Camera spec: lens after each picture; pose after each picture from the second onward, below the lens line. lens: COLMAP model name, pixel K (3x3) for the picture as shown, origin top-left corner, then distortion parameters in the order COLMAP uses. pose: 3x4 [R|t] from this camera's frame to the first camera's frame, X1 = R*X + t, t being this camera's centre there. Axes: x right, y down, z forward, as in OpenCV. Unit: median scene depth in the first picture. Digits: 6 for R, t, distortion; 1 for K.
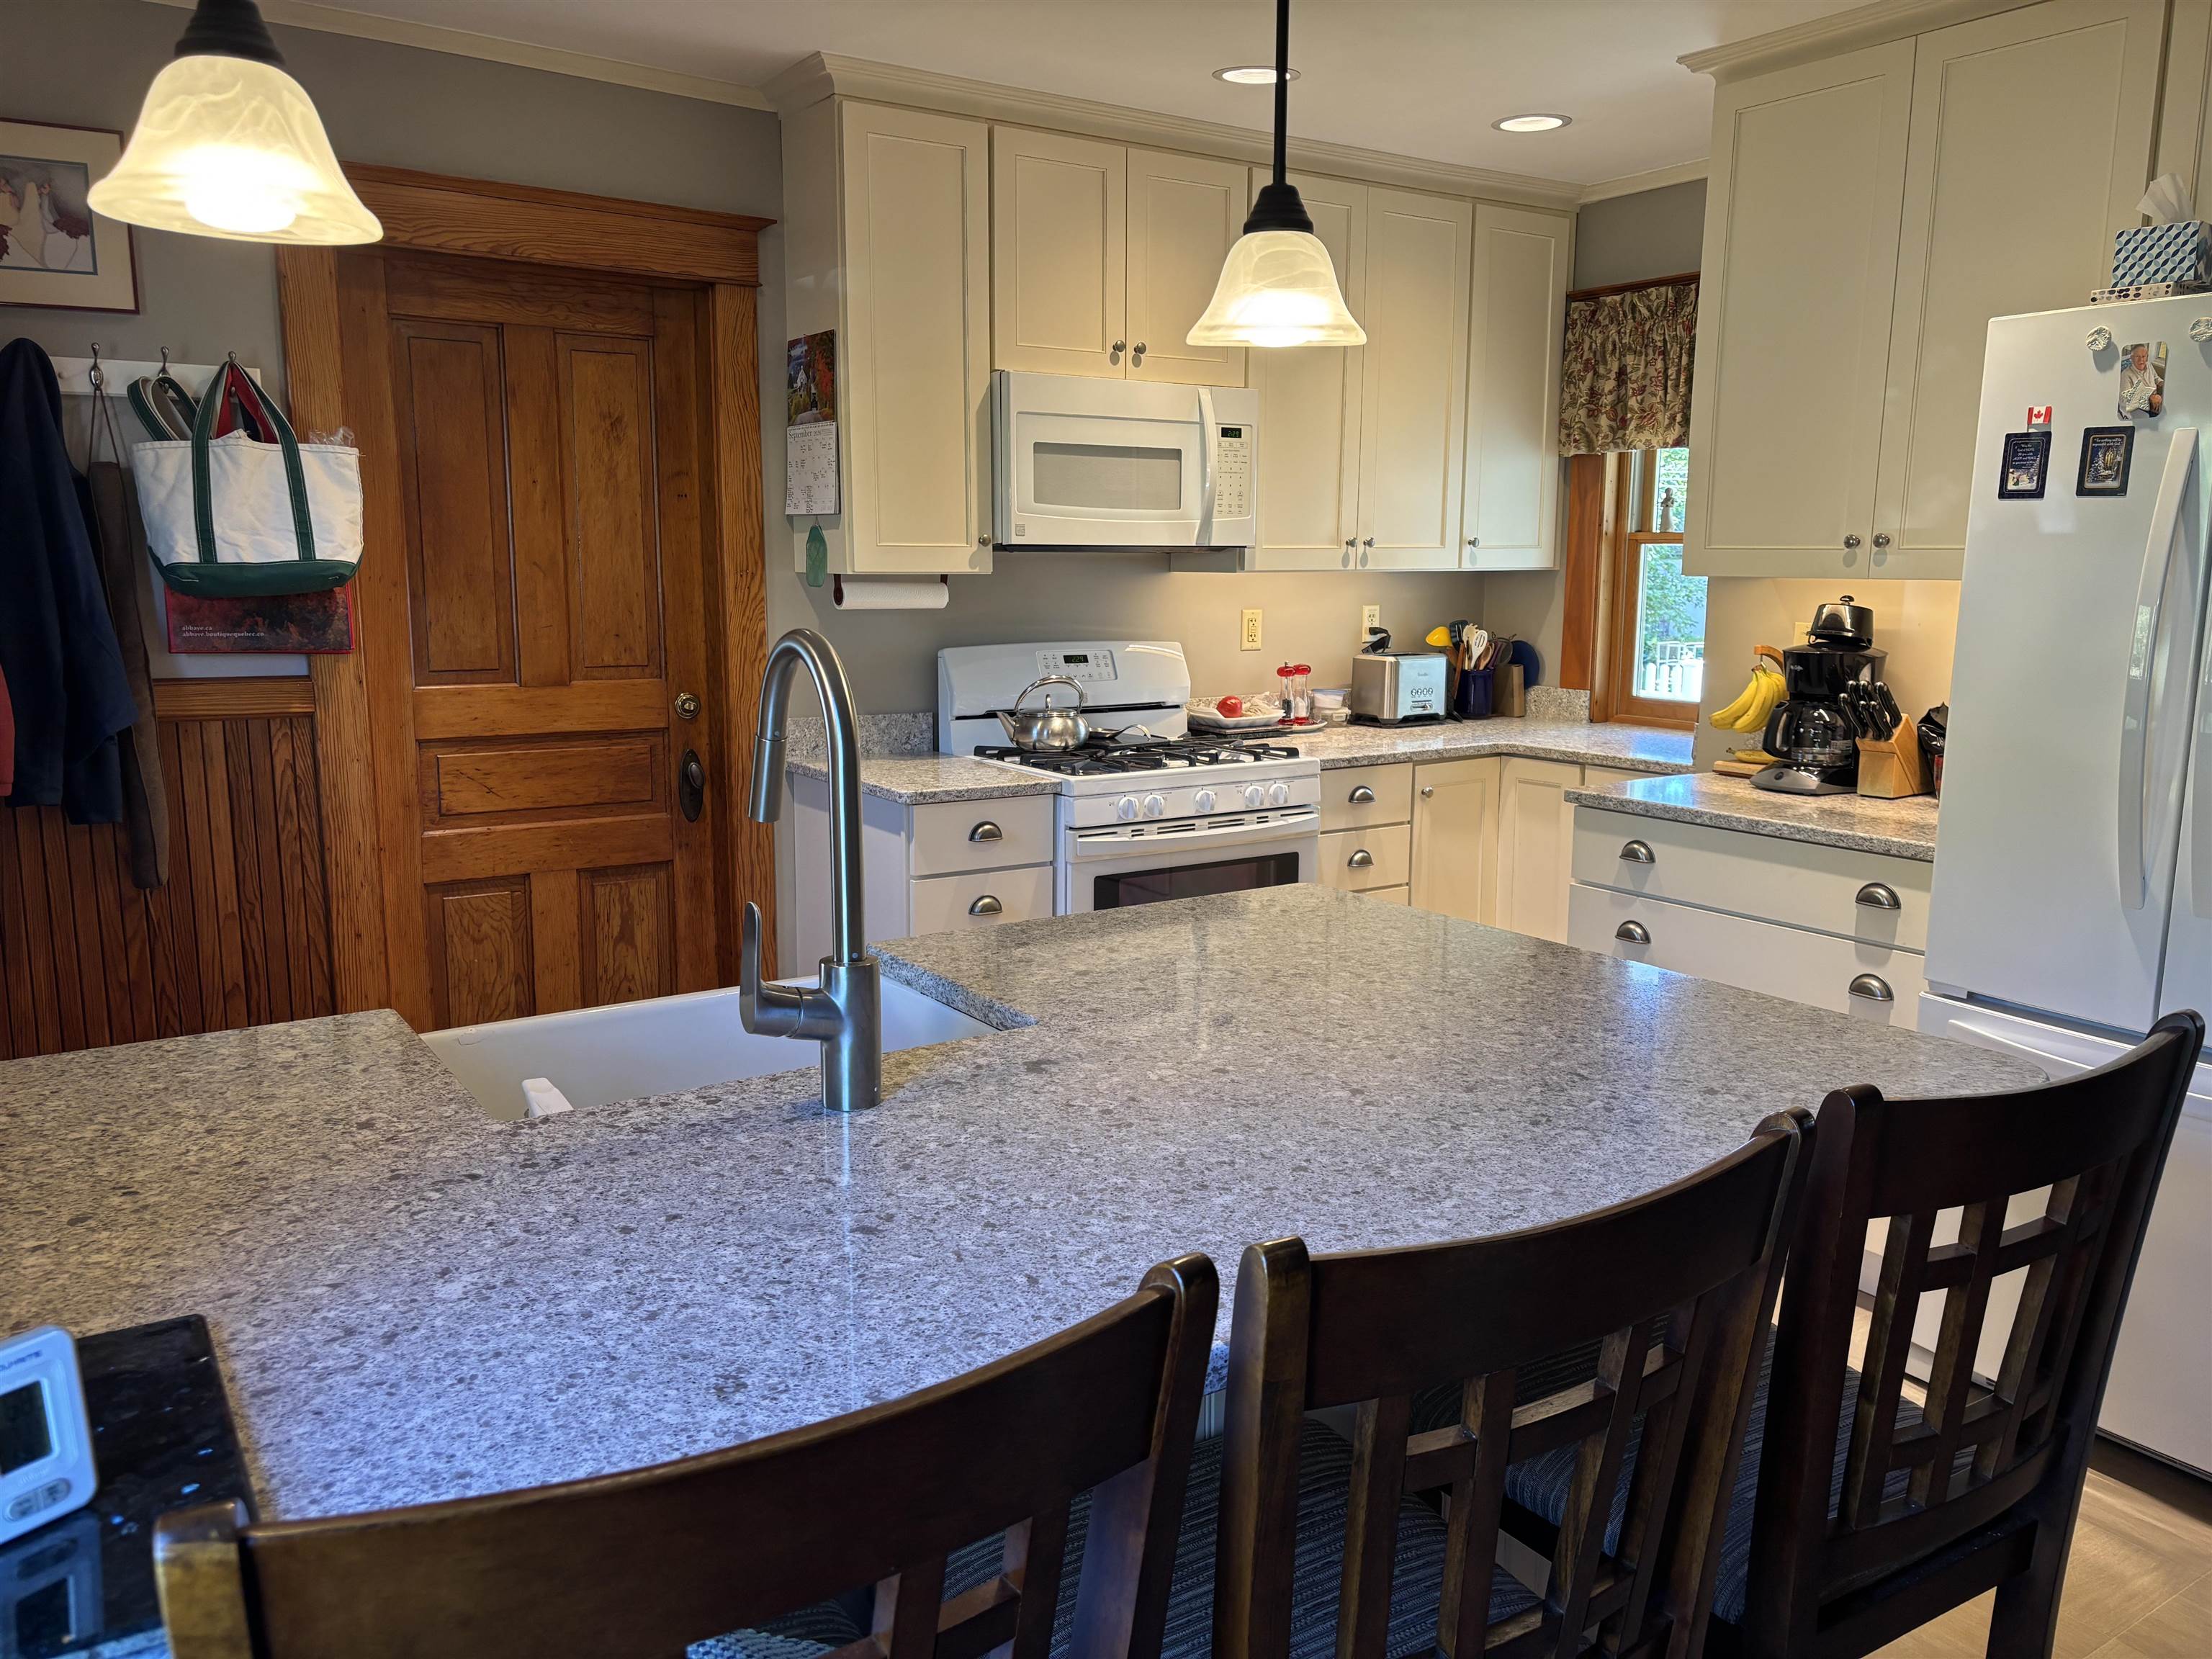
lens RADIAL K [[1667.0, 0, 1109.4], [0, 1667.0, 850.1], [0, 0, 1]] dist [0.044515, -0.028363]
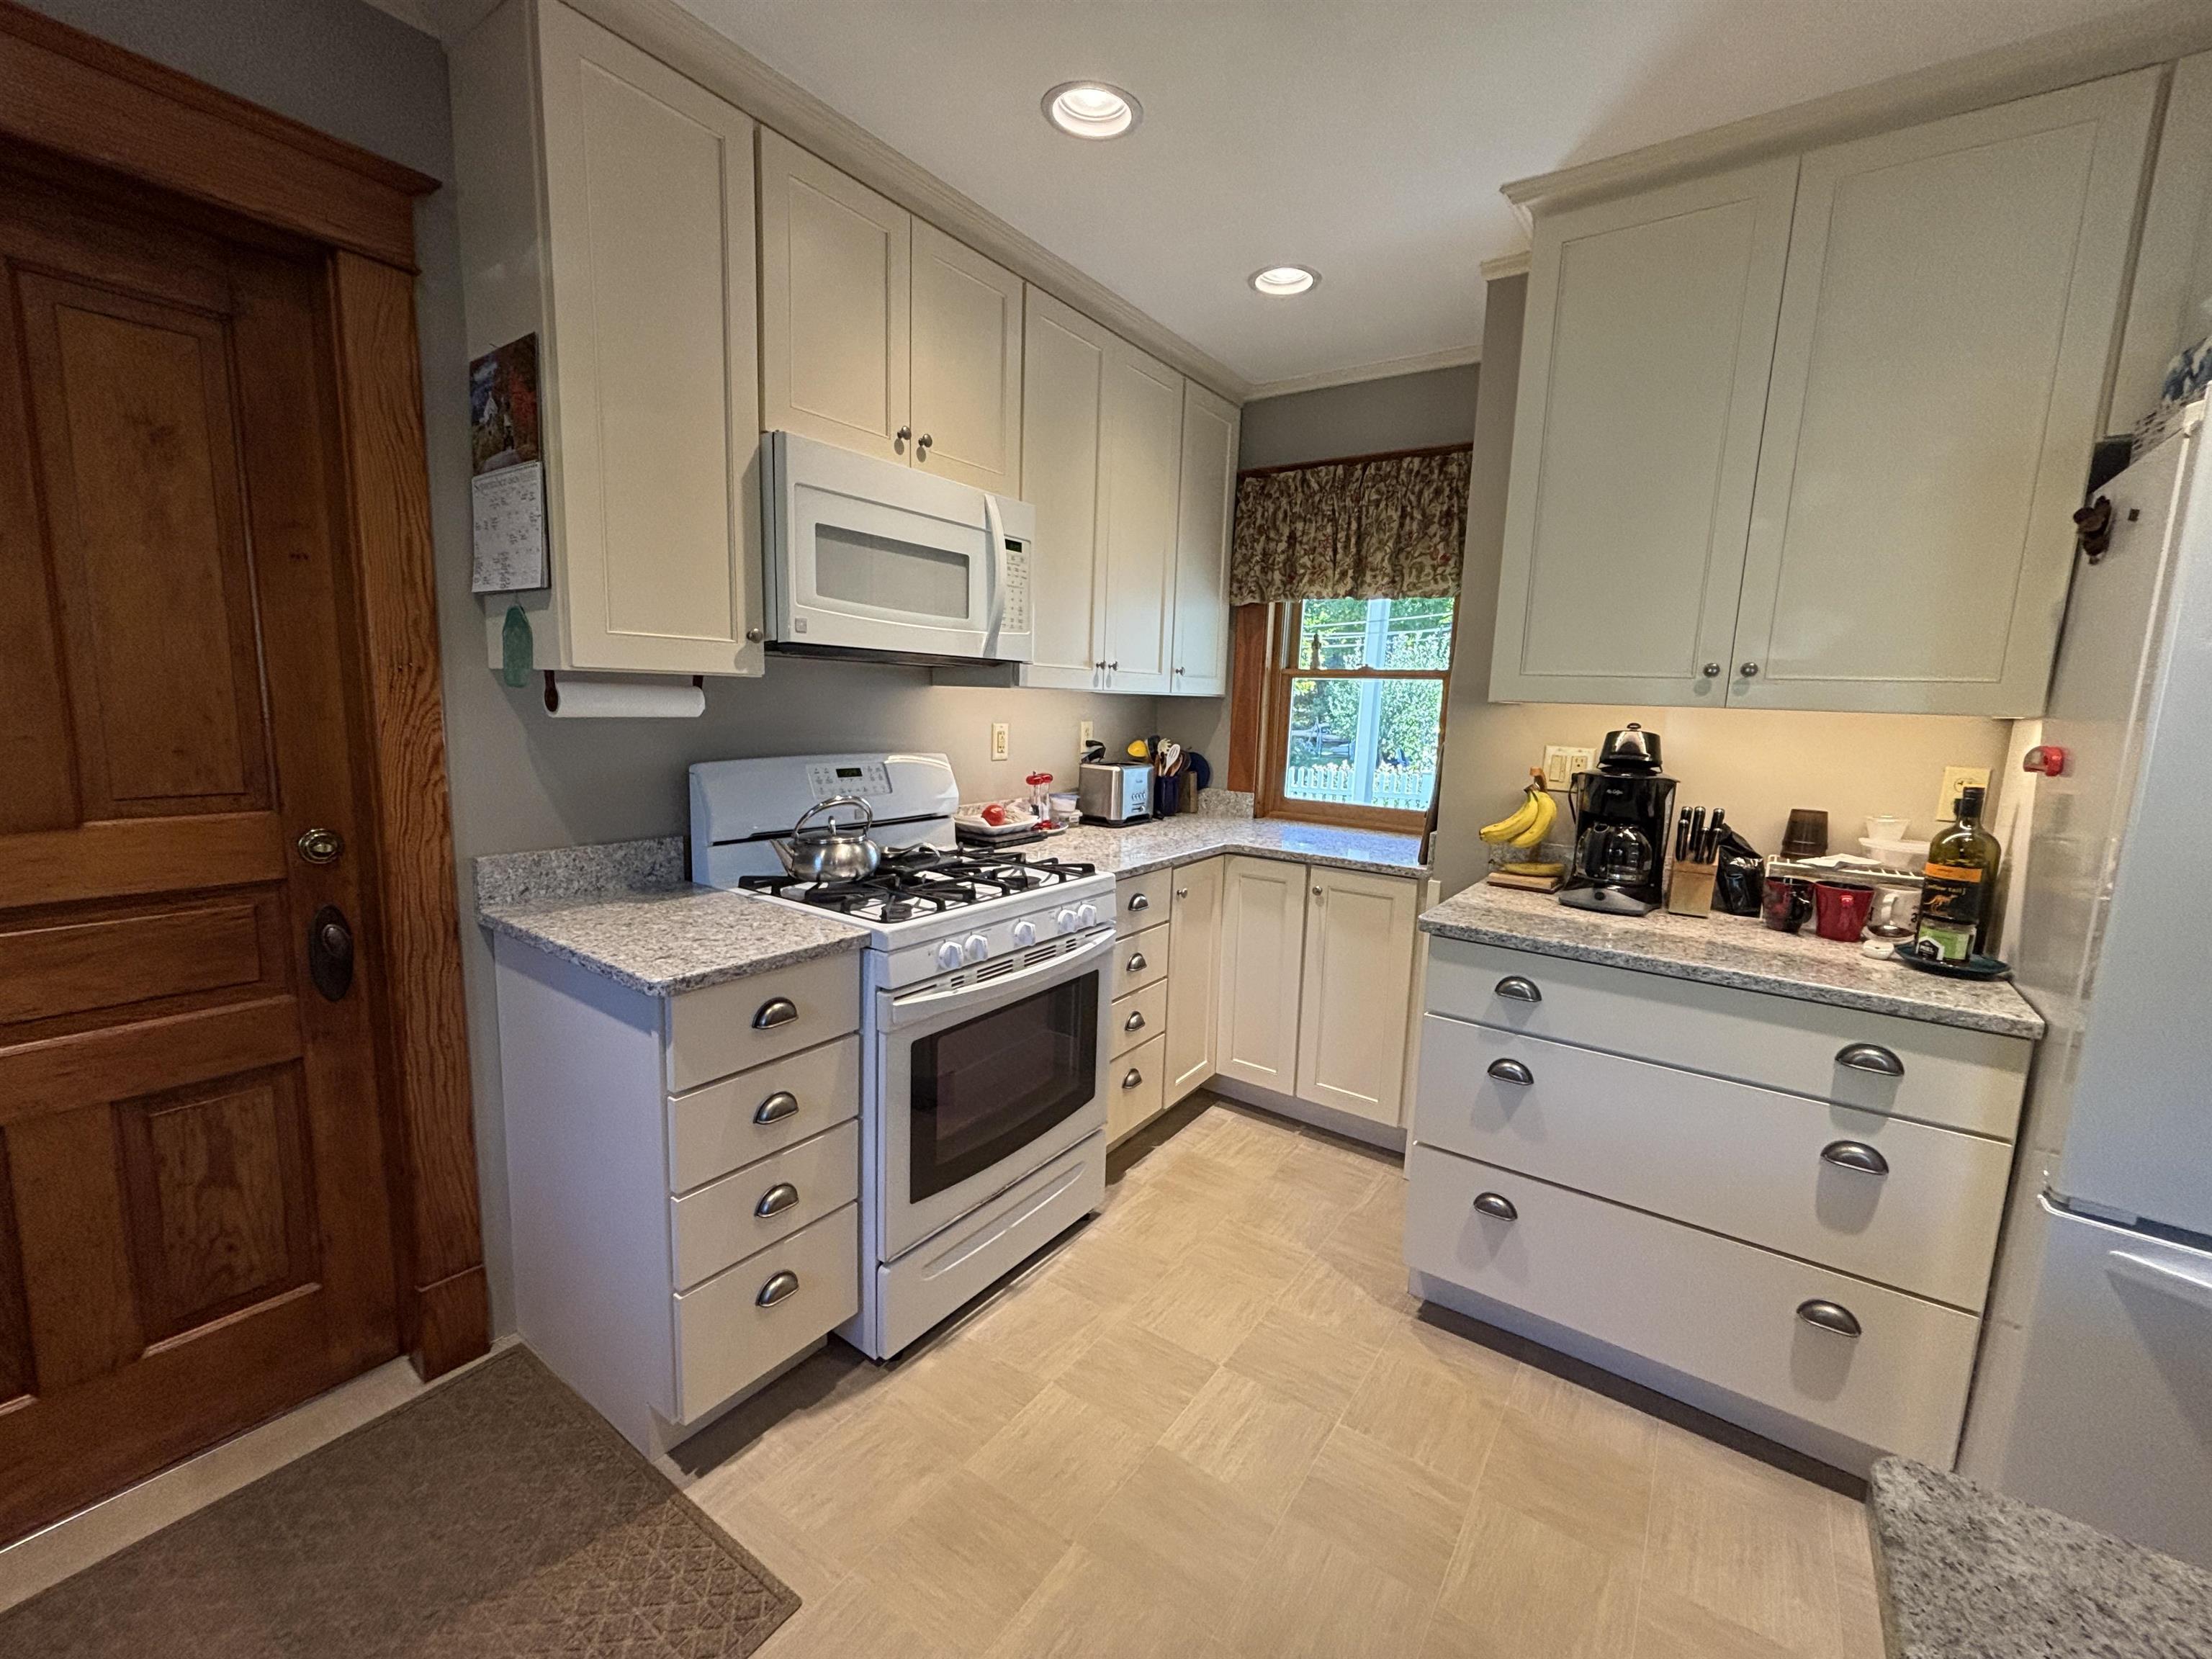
lens RADIAL K [[898.7, 0, 1103.0], [0, 898.7, 827.9], [0, 0, 1]] dist [-0.002232, -0.000100]
pose [[0.936720, -0.025399, 0.349156, -0.069478], [0.033895, 0.999259, -0.018242, -0.075999], [-0.348434, 0.028922, 0.936887, 0.516883]]
